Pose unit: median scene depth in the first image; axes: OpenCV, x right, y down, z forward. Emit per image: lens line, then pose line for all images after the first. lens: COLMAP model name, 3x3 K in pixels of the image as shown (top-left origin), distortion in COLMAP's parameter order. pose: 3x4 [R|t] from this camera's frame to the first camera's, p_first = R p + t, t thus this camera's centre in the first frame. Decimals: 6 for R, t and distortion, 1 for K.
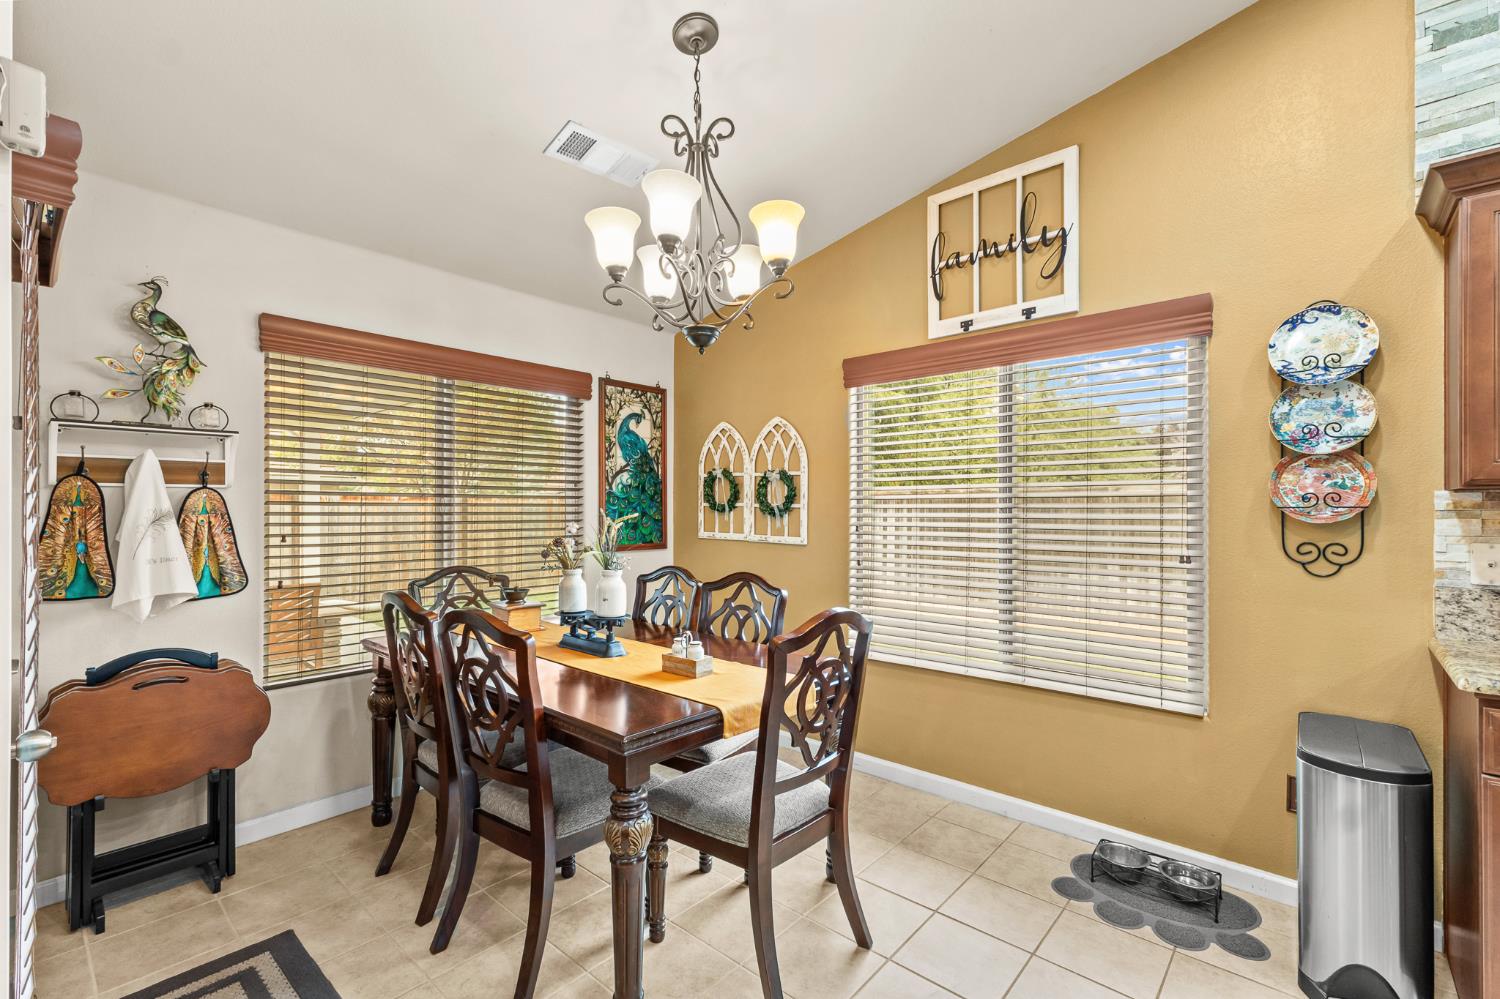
lens RADIAL K [[648.6, 0, 750.0], [0, 648.6, 499.5], [0, 0, 1]] dist [0.001350, 0.000081]
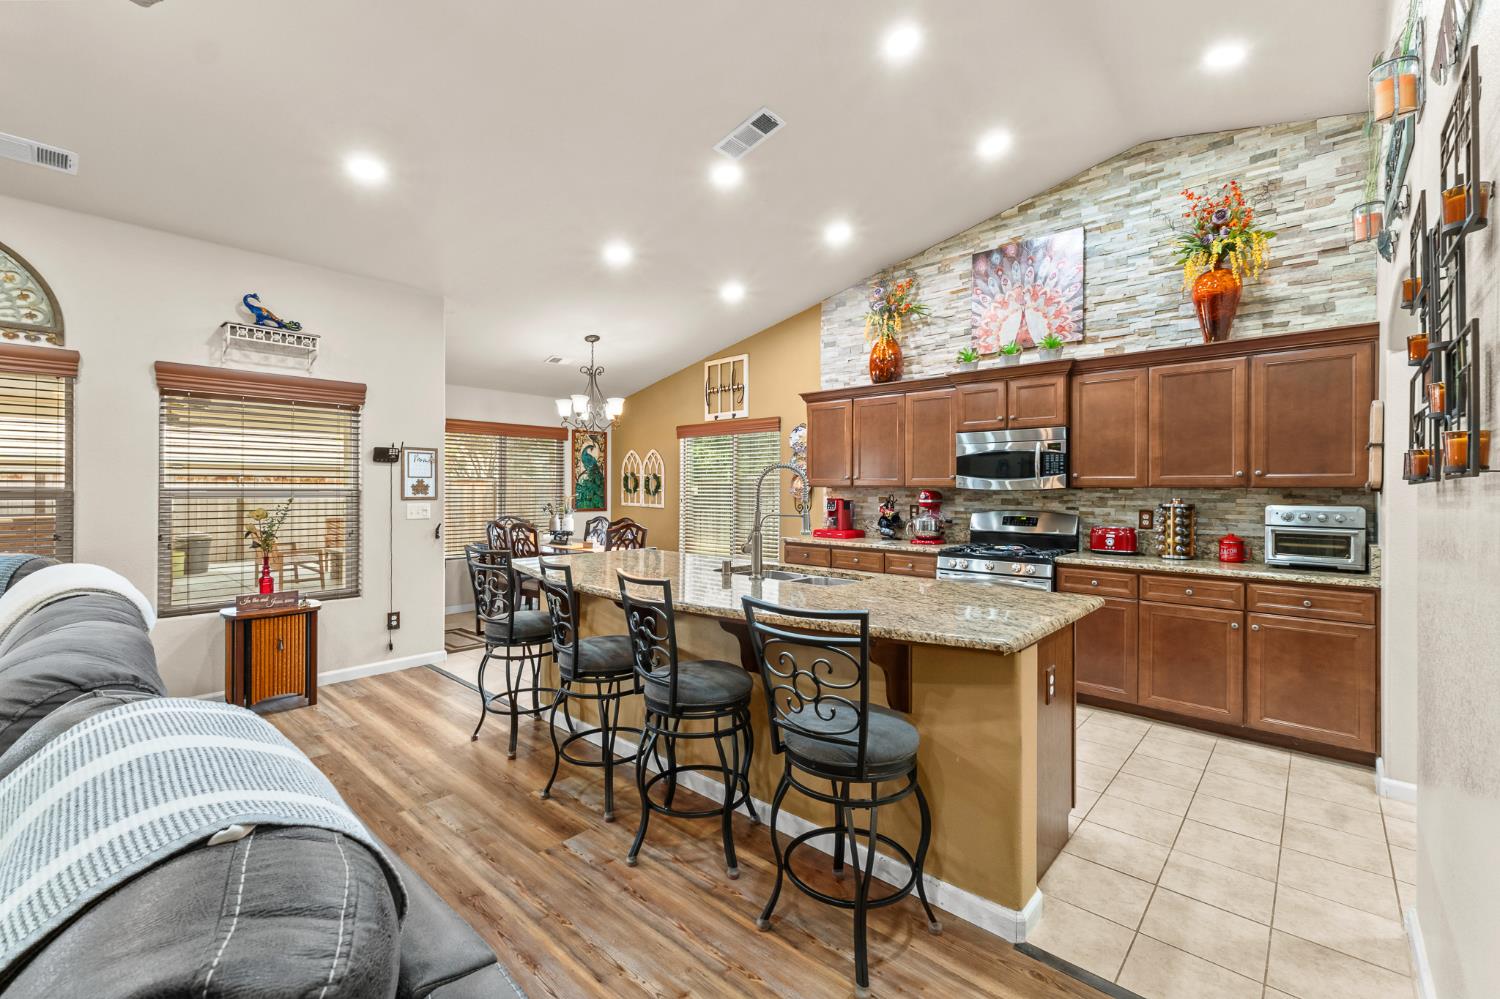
lens RADIAL K [[628.0, 0, 754.4], [0, 628.0, 487.7], [0, 0, 1]] dist [0.002120, 0.000154]
pose [[0.999995, 0.002500, -0.001950, 0.611600], [-0.002473, 0.999901, 0.013850, -0.046023], [0.001985, -0.013845, 0.999902, -1.751933]]
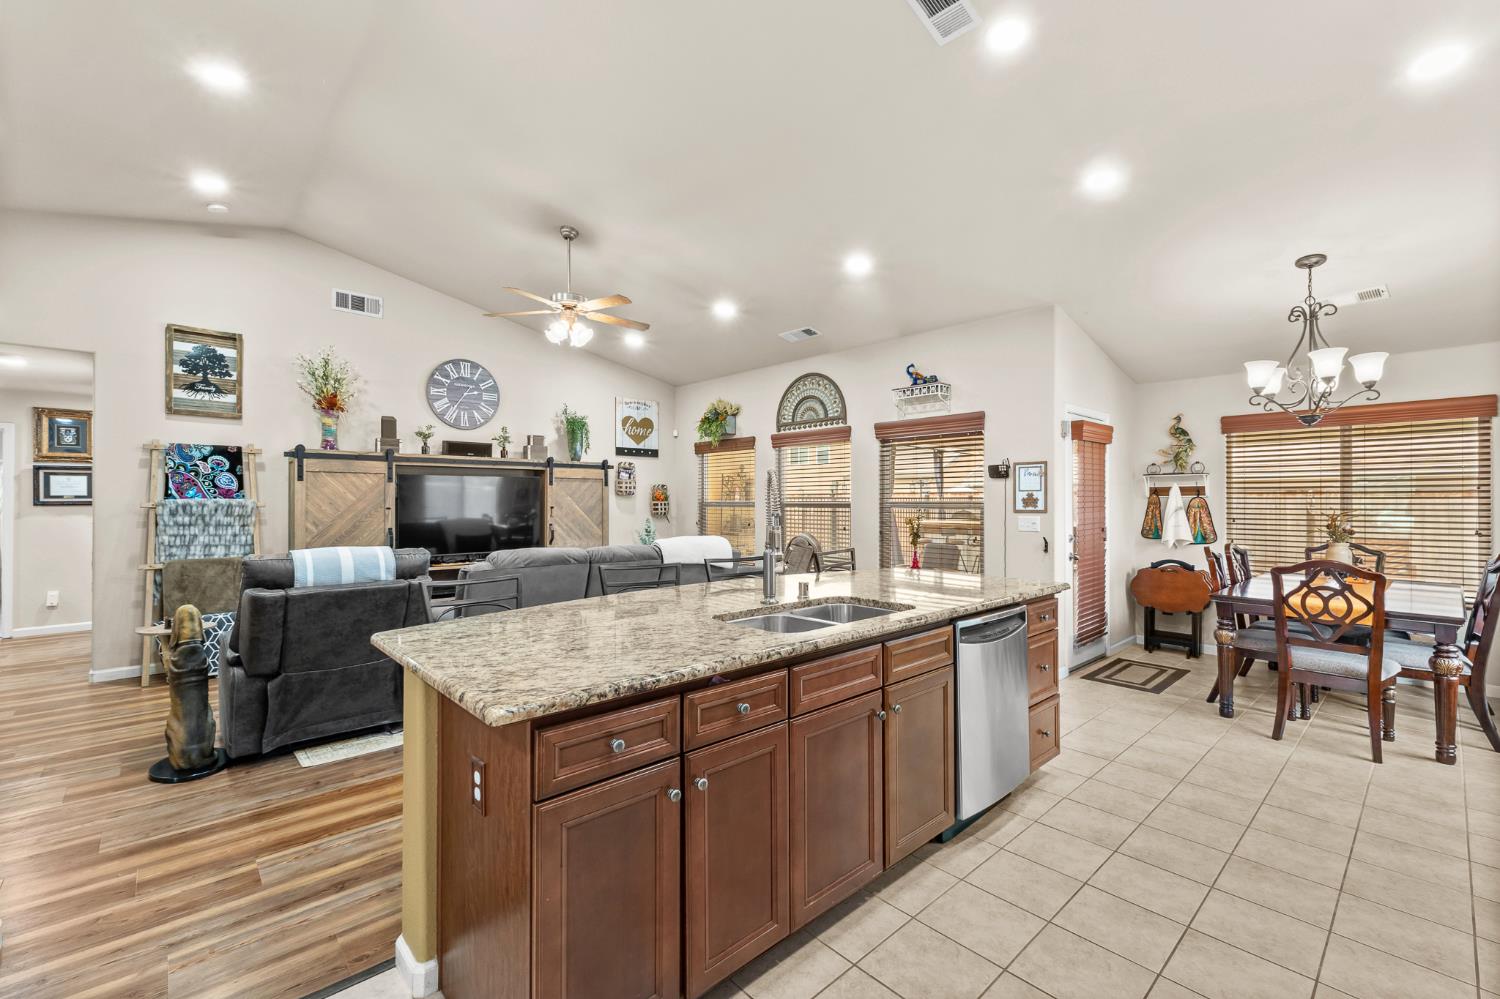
lens RADIAL K [[629.8, 0, 753.0], [0, 629.8, 503.1], [0, 0, 1]] dist [0.001954, 0.000065]
pose [[-0.102547, 0.002399, -0.994725, 1.717264], [0.014367, 0.999896, 0.000930, -0.022854], [0.994624, -0.014196, -0.102571, -0.402778]]
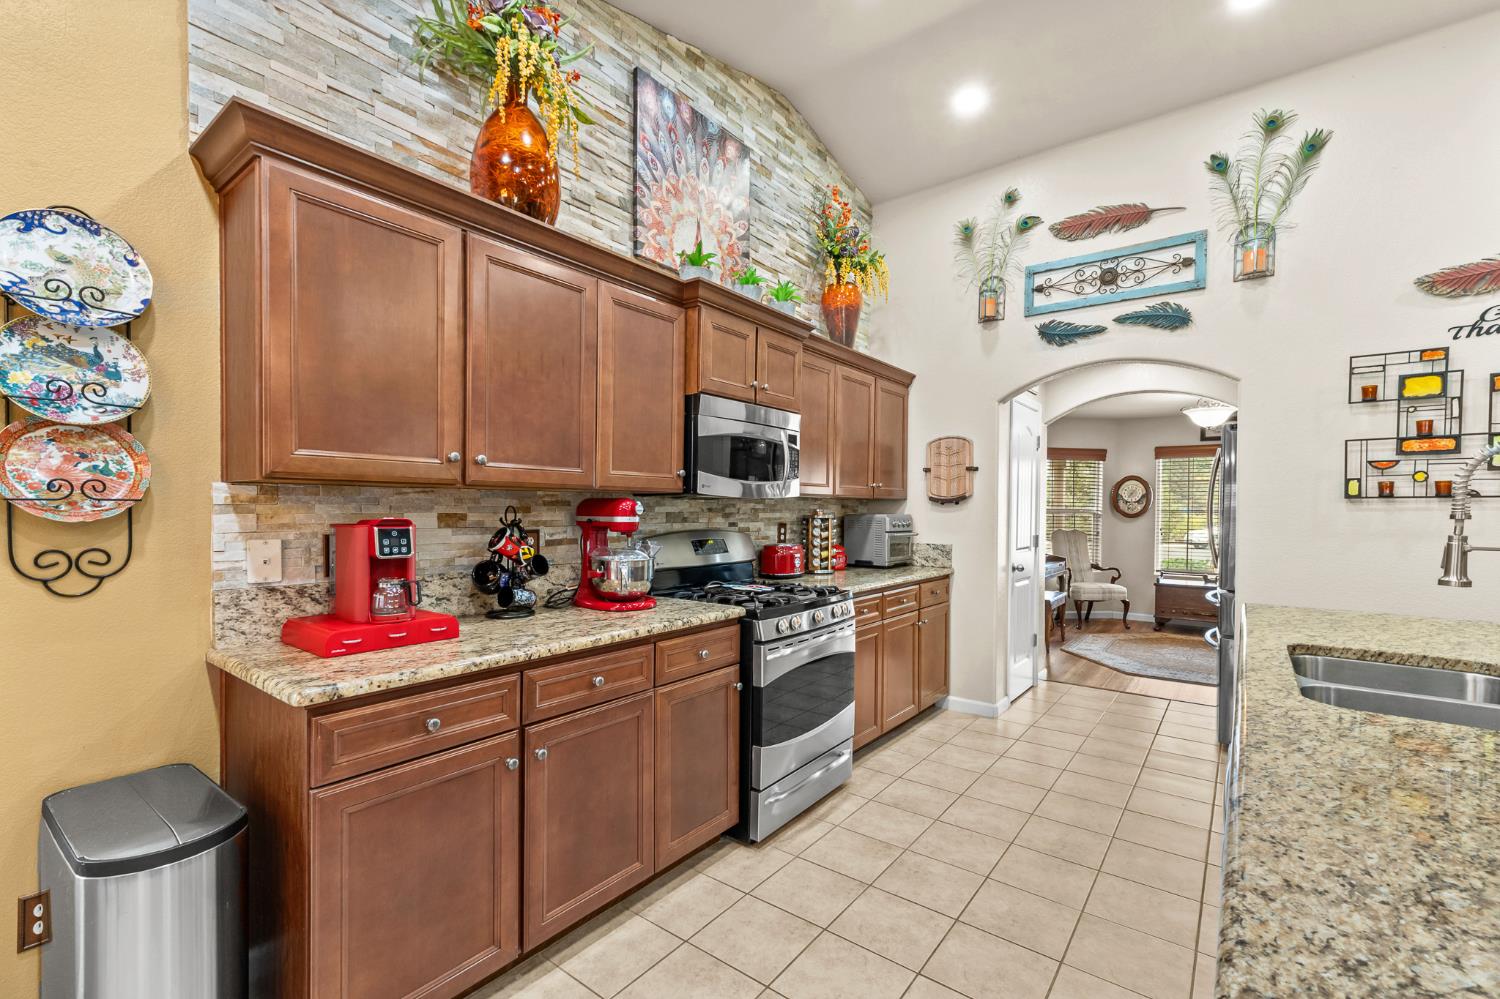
lens RADIAL K [[648.2, 0, 745.0], [0, 648.2, 520.1], [0, 0, 1]] dist [0.004308, 0.000464]
pose [[-0.068279, -0.020816, 0.997449, 0.106496], [-0.021672, 0.999577, 0.019376, 0.004335], [-0.997431, -0.020294, -0.068701, 0.286773]]
